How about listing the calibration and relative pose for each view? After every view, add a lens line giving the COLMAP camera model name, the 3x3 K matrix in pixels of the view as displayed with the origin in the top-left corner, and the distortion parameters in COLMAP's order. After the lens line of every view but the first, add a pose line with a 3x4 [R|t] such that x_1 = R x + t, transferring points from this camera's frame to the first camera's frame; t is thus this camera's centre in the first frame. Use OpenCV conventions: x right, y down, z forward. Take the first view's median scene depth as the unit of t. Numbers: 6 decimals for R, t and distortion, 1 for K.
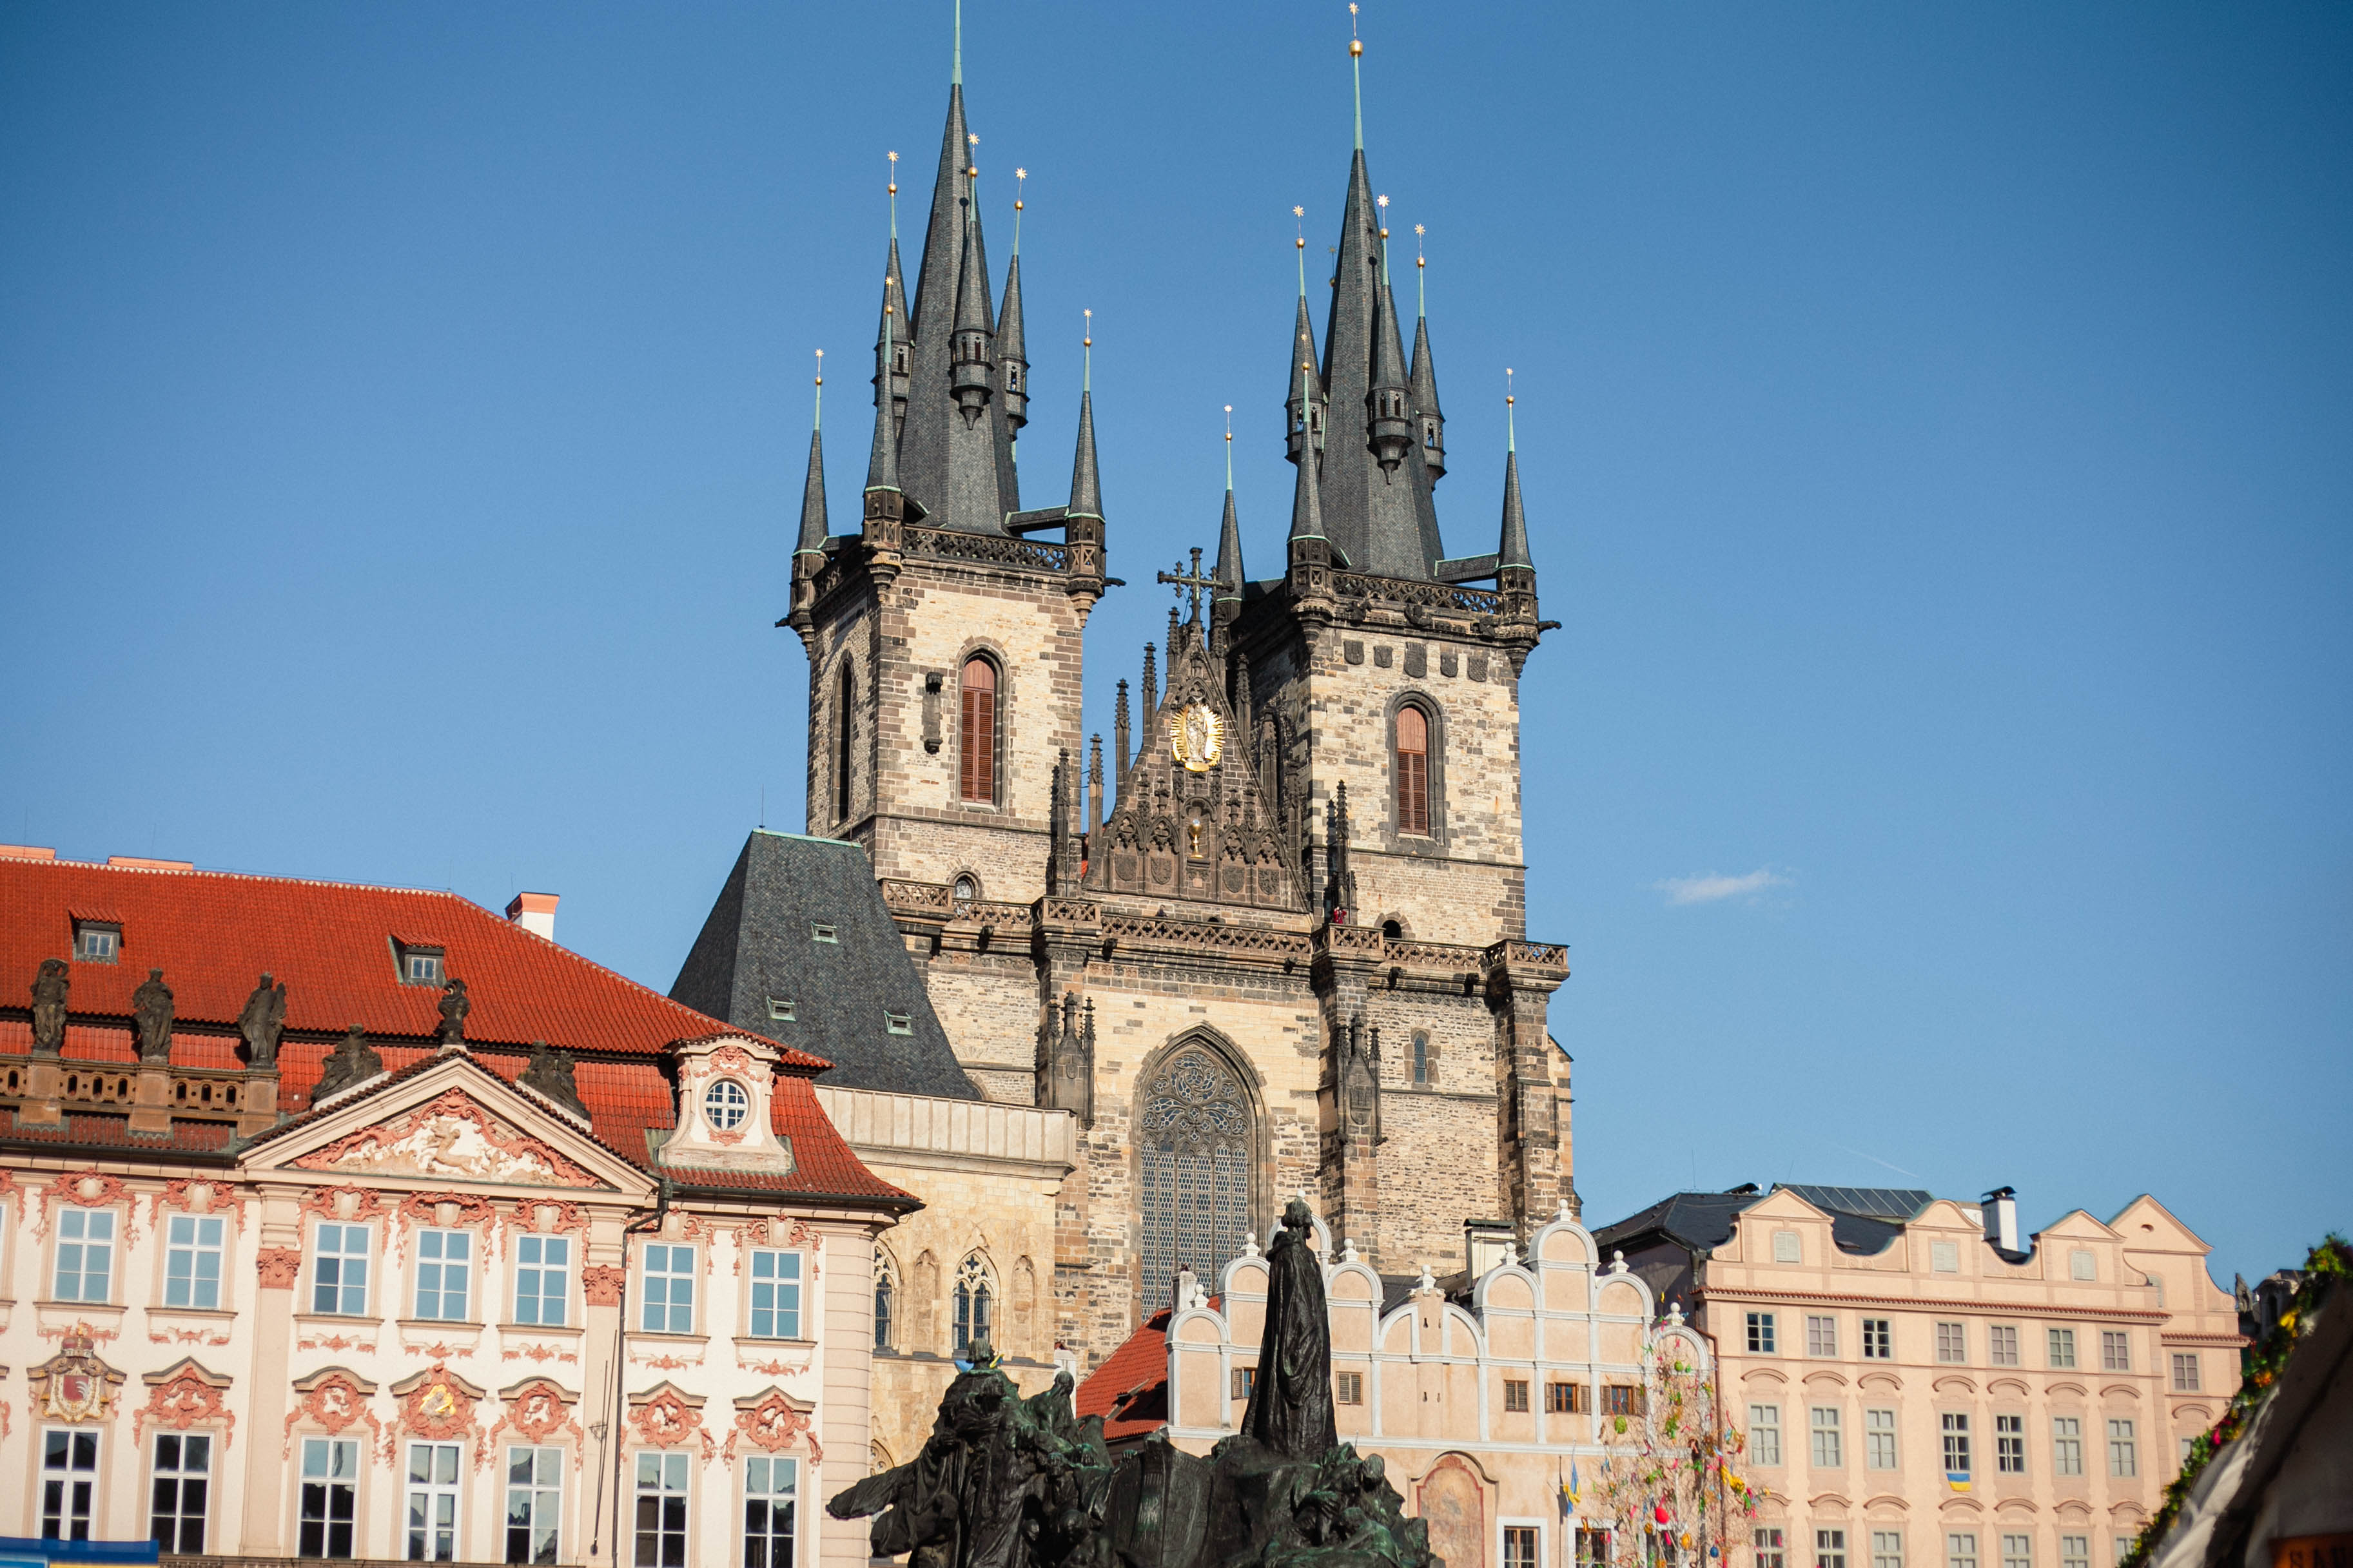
lens RADIAL K [[3584.3, 0, 1158.4], [0, 3584.3, 778.5], [0, 0, 1]] dist [-0.093826, -0.058419]
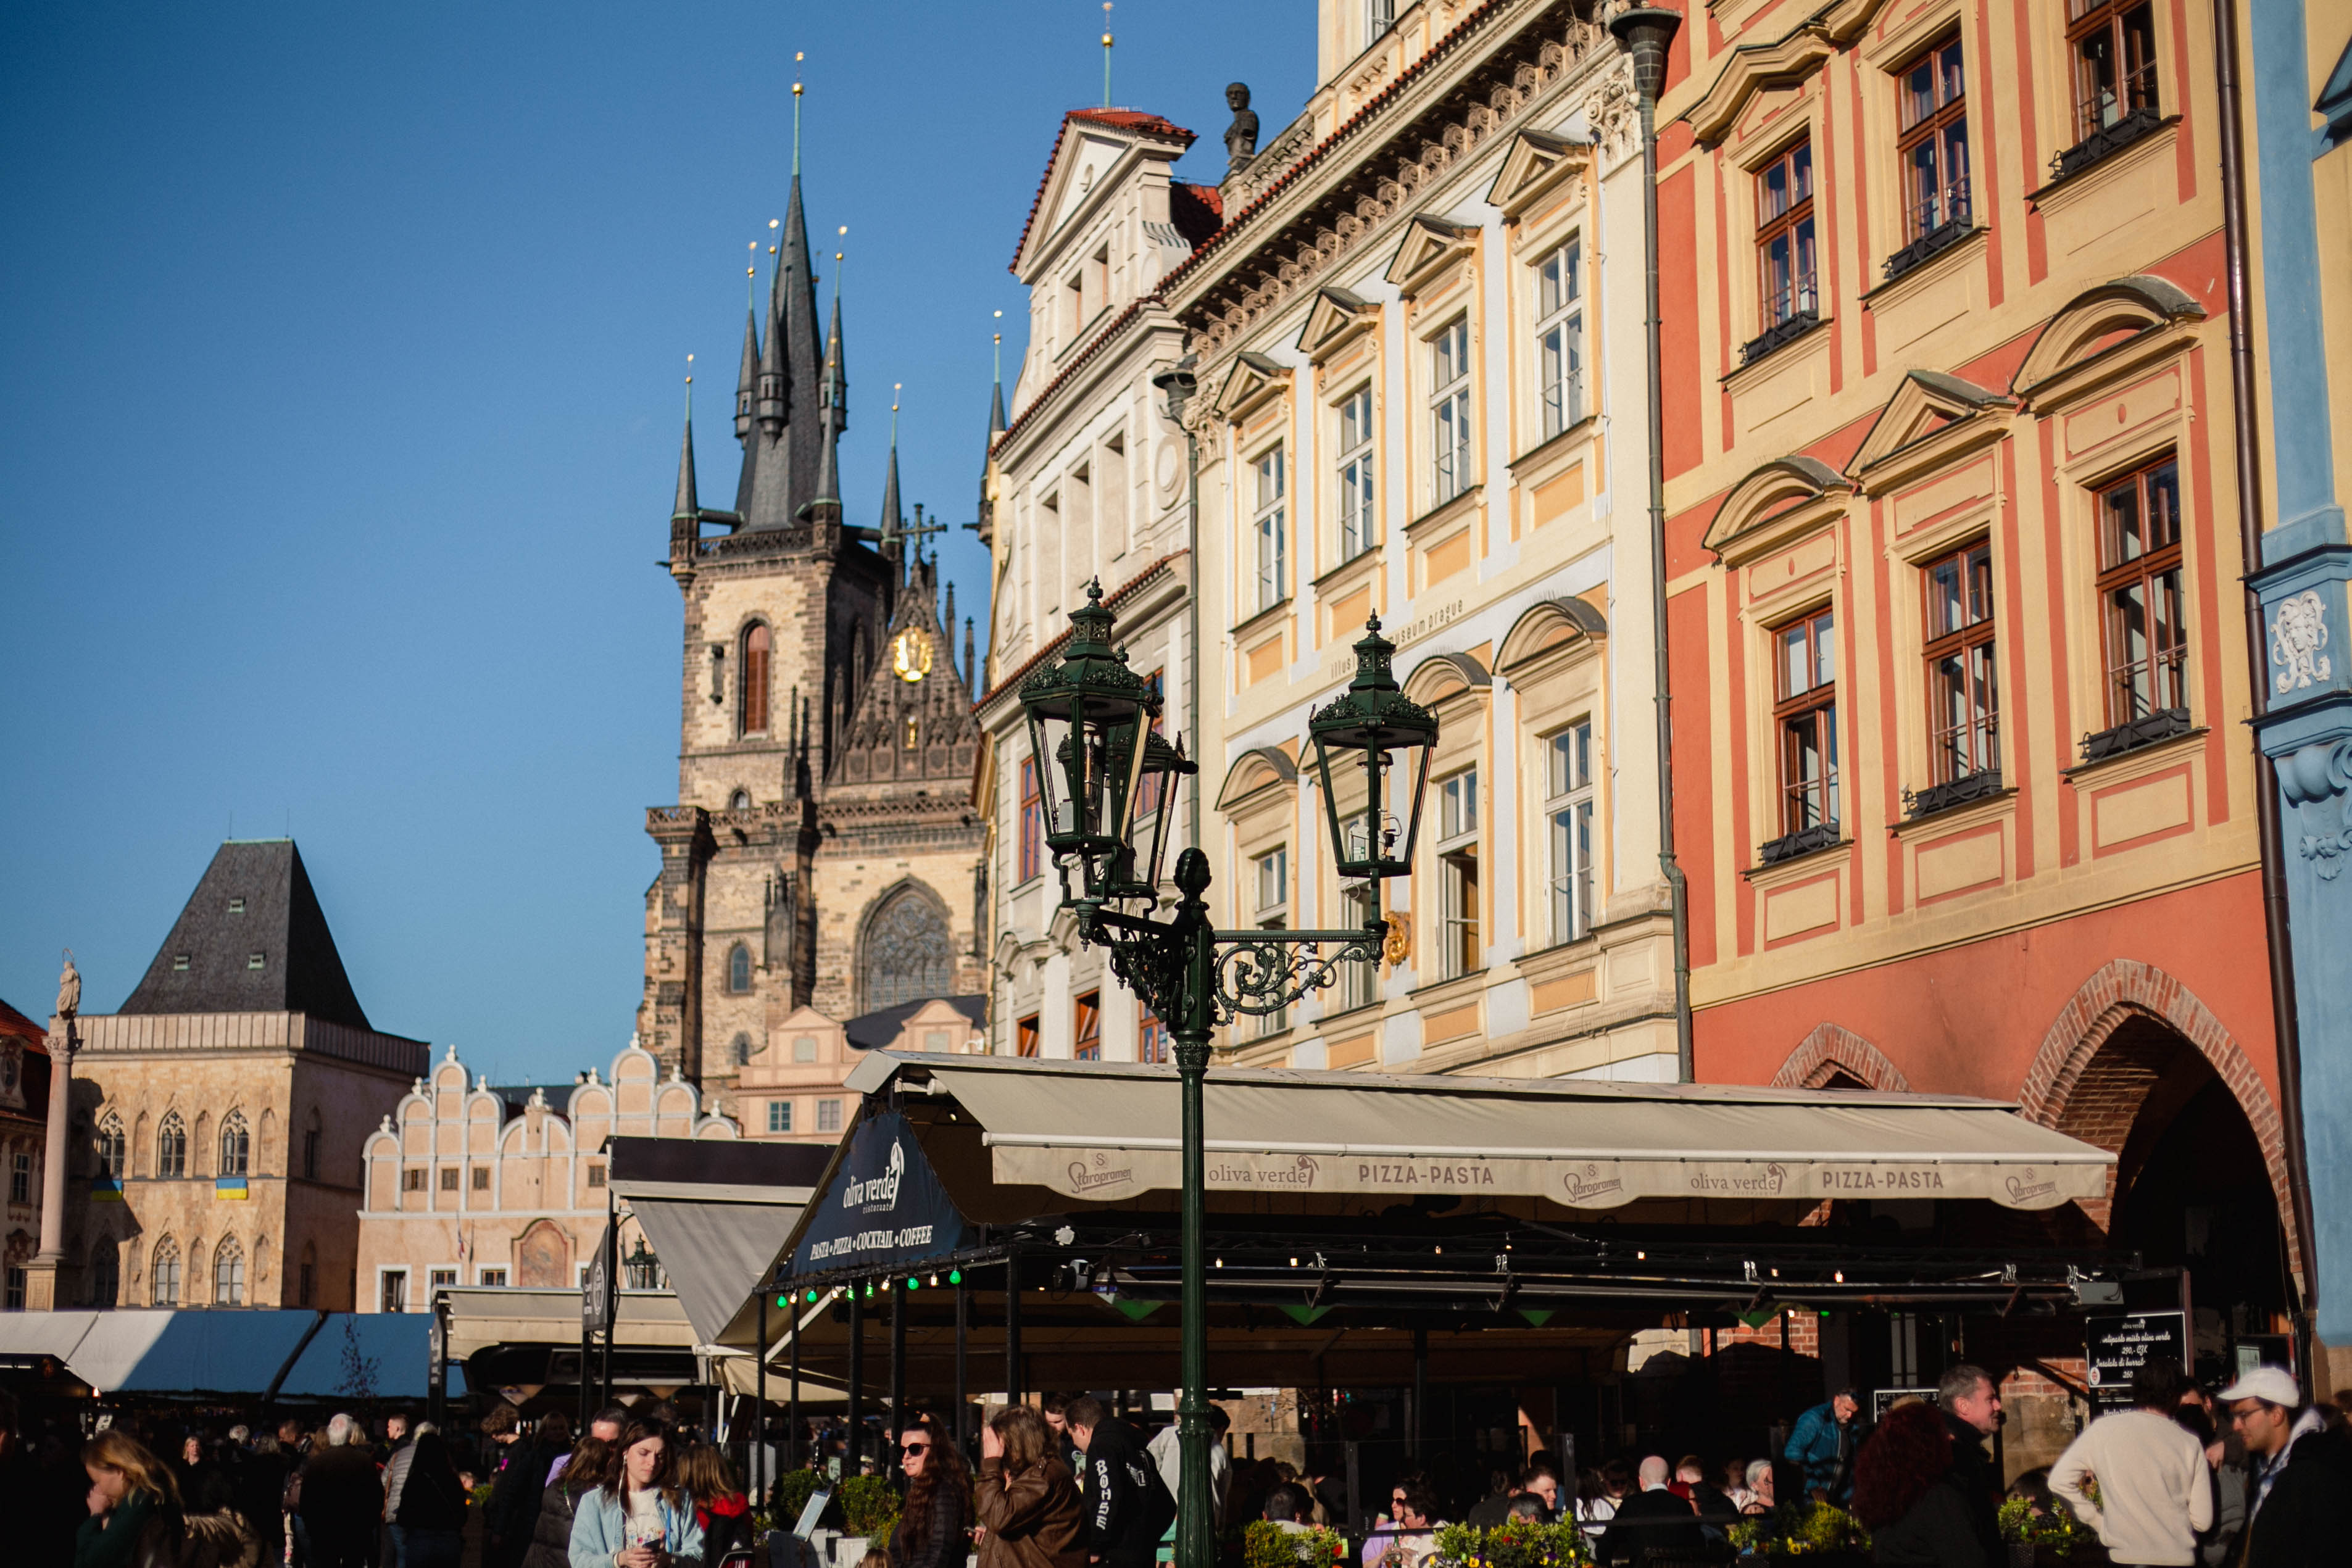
lens RADIAL K [[3457.6, 0, 1176.0], [0, 3457.6, 784.0], [0, 0, 1]] dist [-0.109939, 0.056150]
pose [[0.747173, -0.123372, -0.653078, 0.924422], [0.182773, 0.982876, 0.023433, 0.023935], [0.639004, -0.136874, 0.756928, 0.107440]]
